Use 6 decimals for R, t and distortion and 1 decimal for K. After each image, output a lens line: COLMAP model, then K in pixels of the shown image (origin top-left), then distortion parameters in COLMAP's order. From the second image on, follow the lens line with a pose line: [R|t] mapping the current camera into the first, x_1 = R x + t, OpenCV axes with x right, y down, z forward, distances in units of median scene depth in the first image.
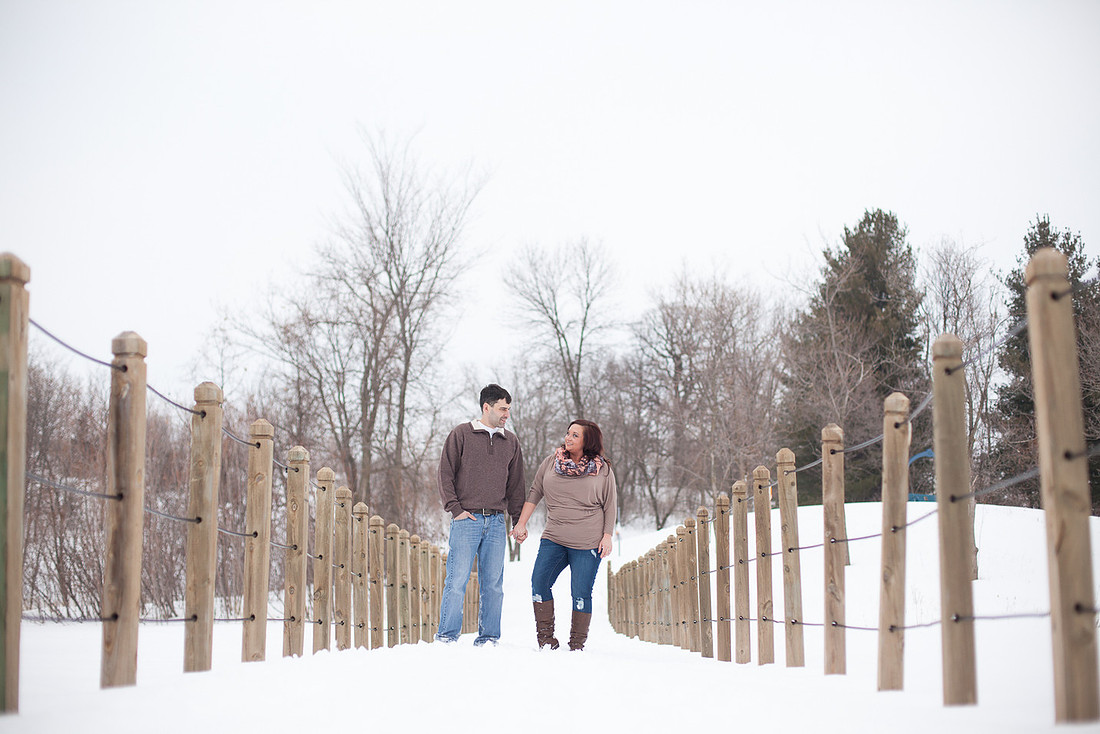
lens RADIAL K [[1620.5, 0, 550.0], [0, 1620.5, 367.0], [0, 0, 1]] dist [-0.130044, 0.028172]
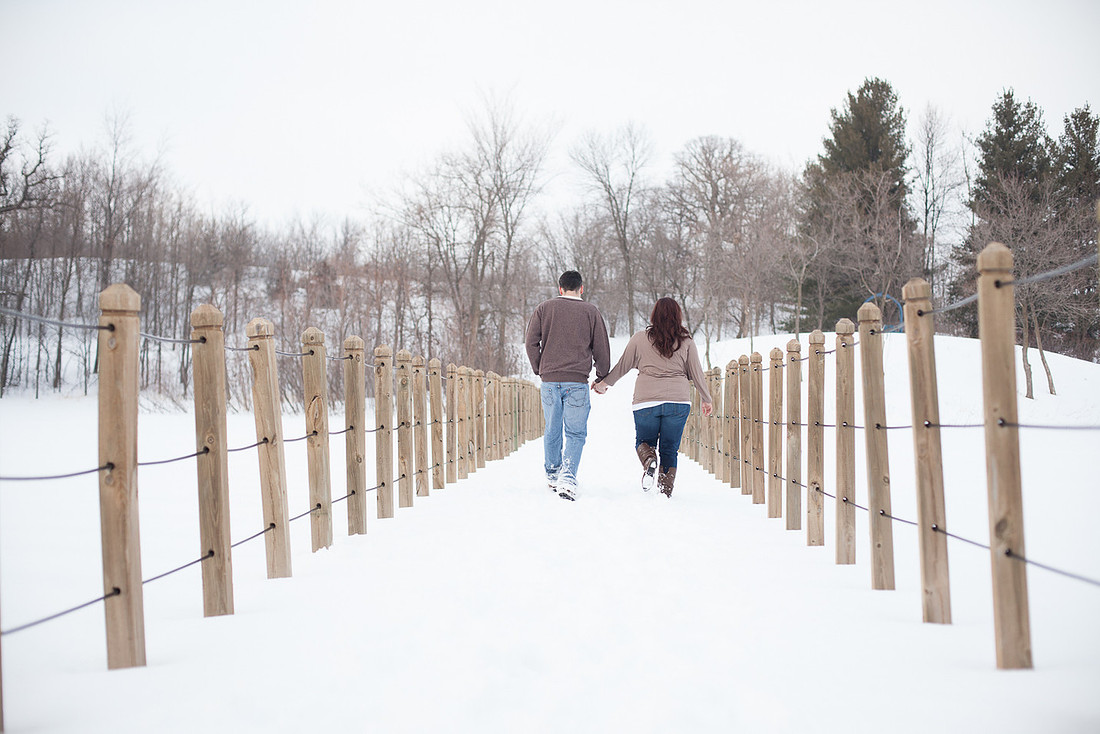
lens RADIAL K [[1620.5, 0, 550.0], [0, 1620.5, 367.0], [0, 0, 1]] dist [-0.130044, 0.028172]
pose [[0.999442, 0.010433, -0.031738, -0.000548], [-0.006098, 0.990995, 0.133762, -0.045071], [0.032848, -0.133494, 0.990505, -0.248182]]
